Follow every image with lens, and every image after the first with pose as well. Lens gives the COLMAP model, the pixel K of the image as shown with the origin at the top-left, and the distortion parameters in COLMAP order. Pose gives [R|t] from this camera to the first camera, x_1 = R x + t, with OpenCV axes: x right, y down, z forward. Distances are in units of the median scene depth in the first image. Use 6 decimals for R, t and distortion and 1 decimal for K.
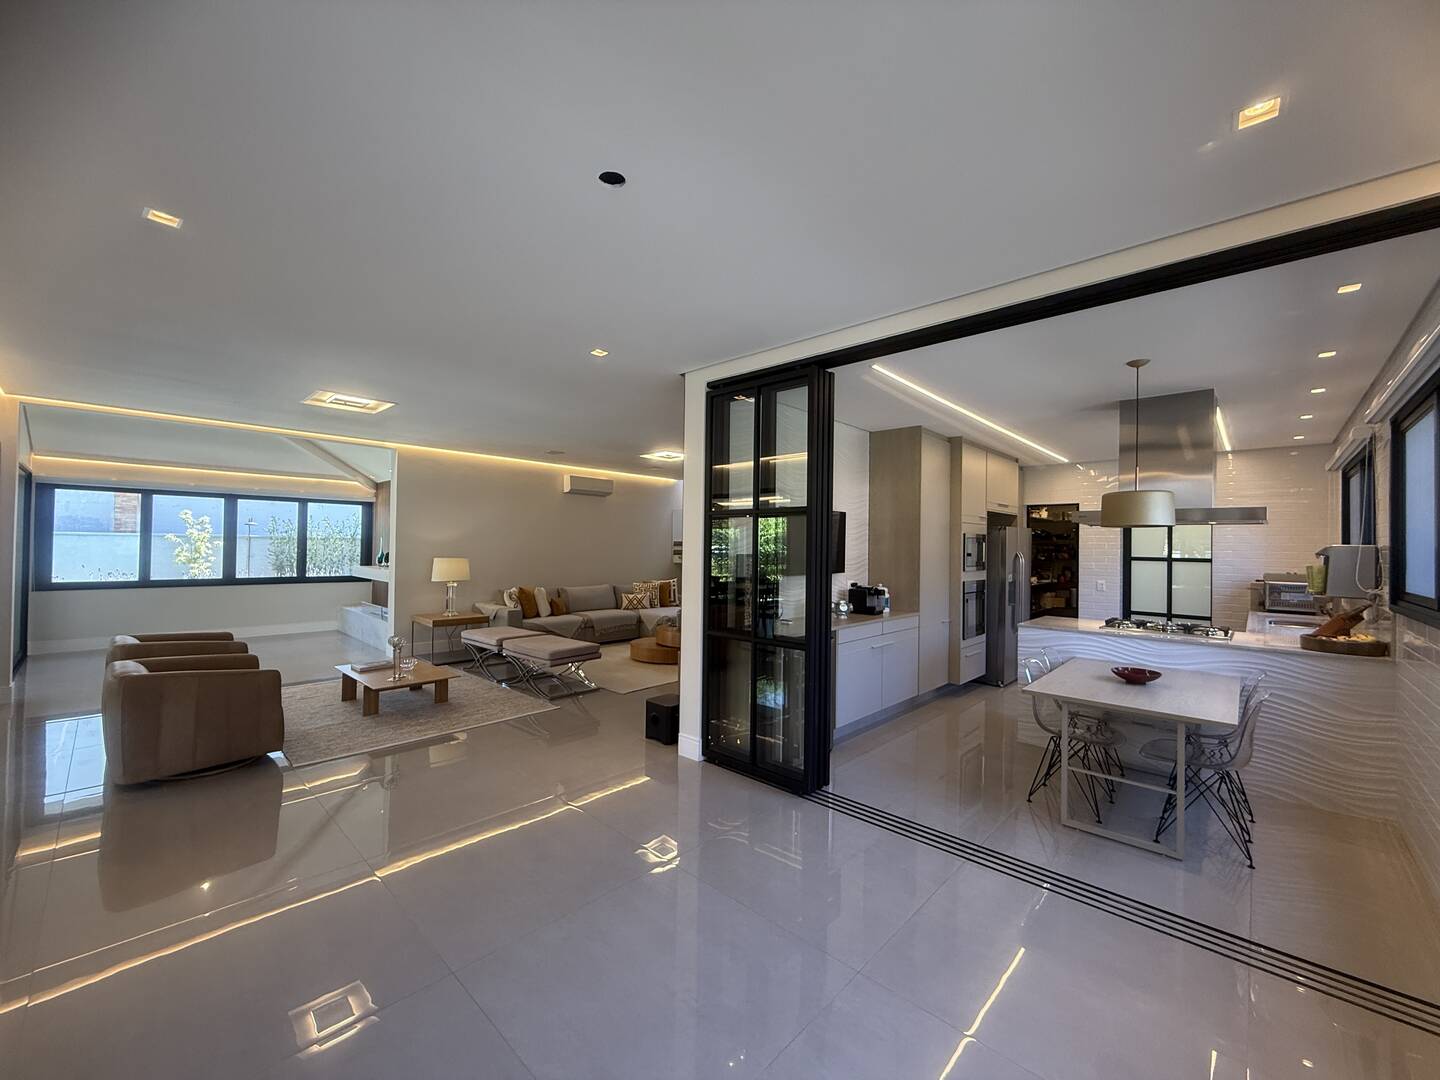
lens RADIAL K [[576.9, 0, 715.7], [0, 576.9, 539.8], [0, 0, 1]] dist [0.002320, 0.000059]
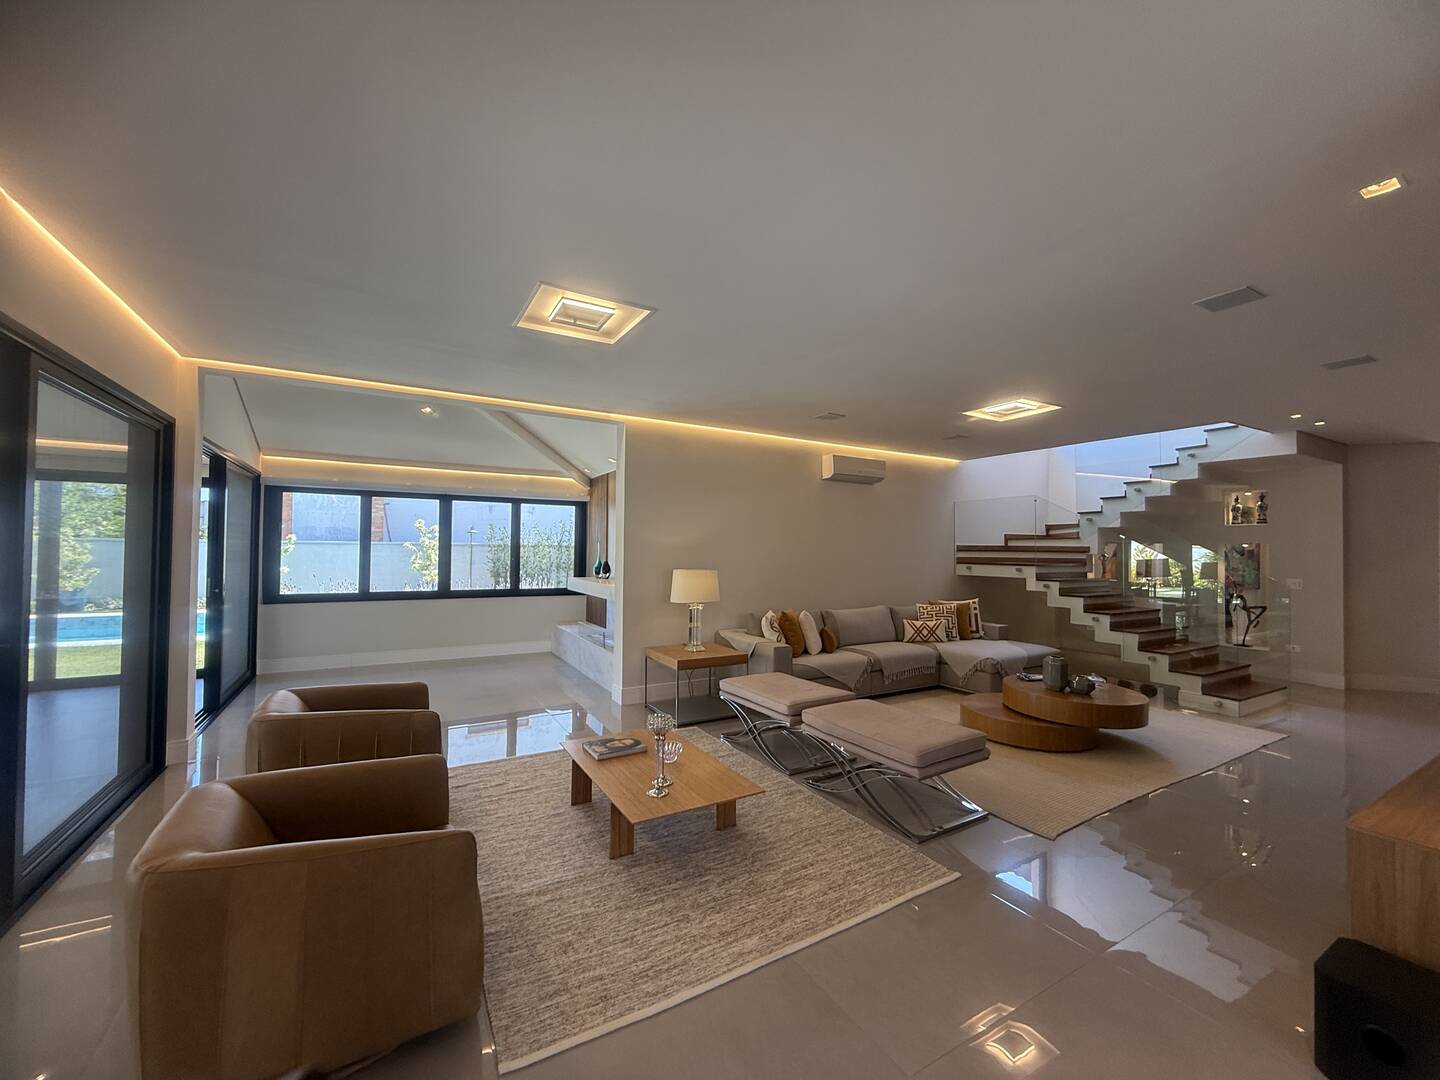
lens RADIAL K [[576.9, 0, 715.7], [0, 576.9, 540.5], [0, 0, 1]] dist [0.002320, 0.000059]
pose [[0.958986, -0.009746, -0.283286, -0.231595], [0.007056, 0.999920, -0.010514, 0.003108], [0.283365, 0.008084, 0.958978, 0.323603]]
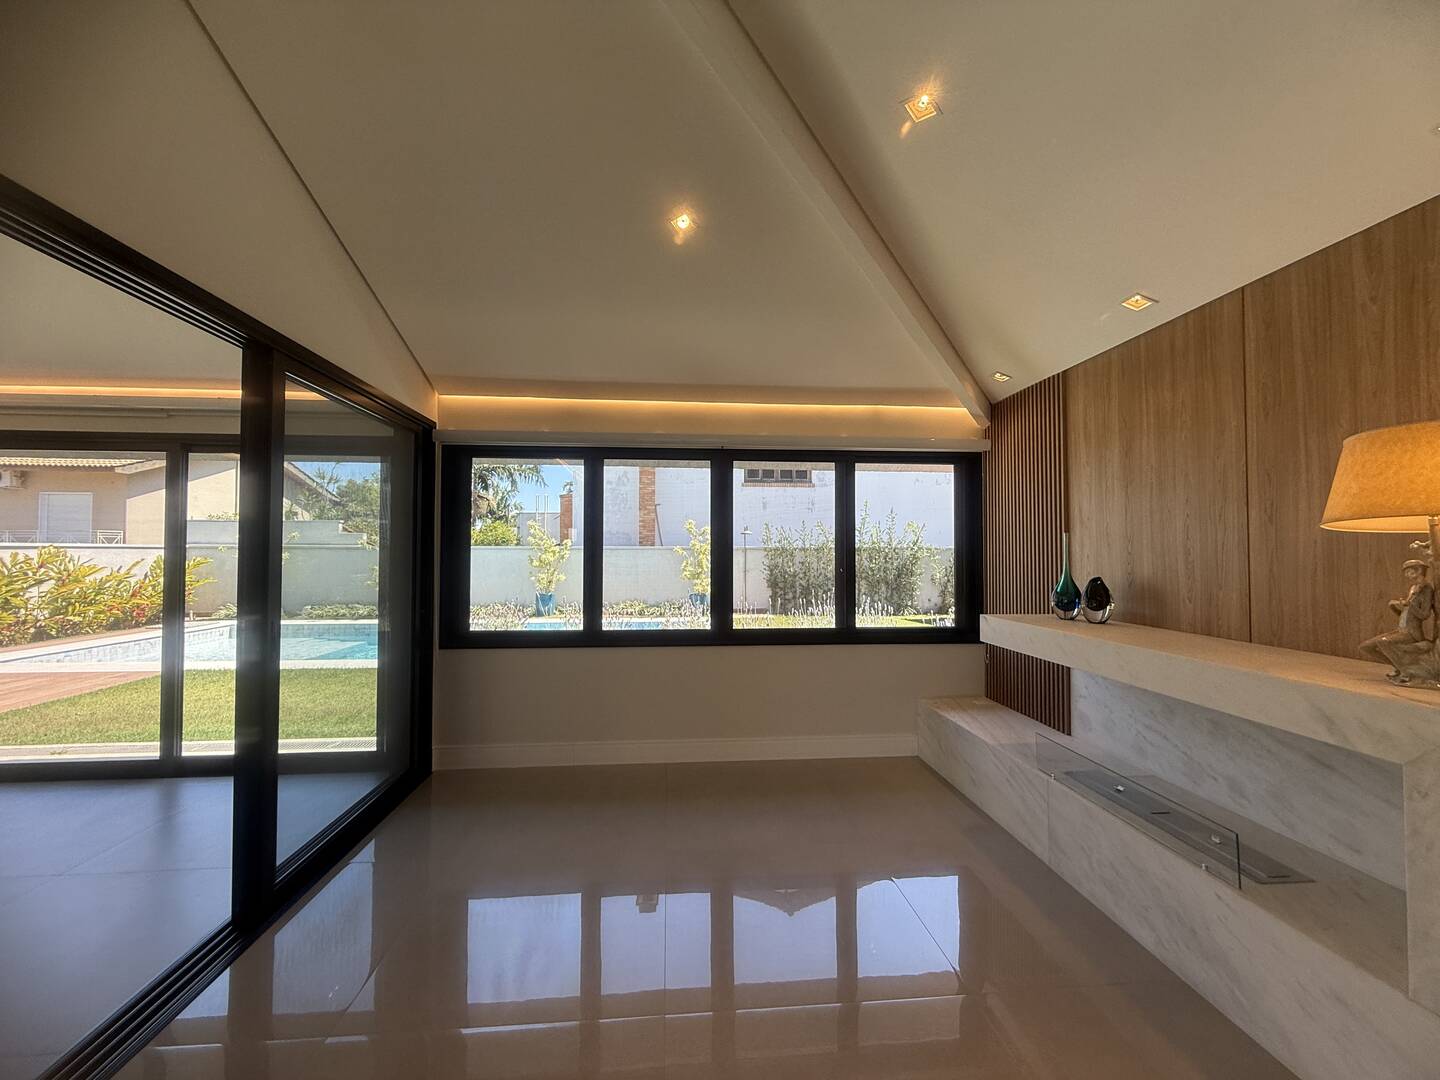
lens RADIAL K [[576.9, 0, 715.4], [0, 576.9, 540.9], [0, 0, 1]] dist [0.002320, 0.000059]
pose [[0.748018, -0.028007, -0.663087, -0.625850], [0.017447, 0.999594, -0.022538, 0.005854], [0.663449, 0.005290, 0.748203, 0.758141]]
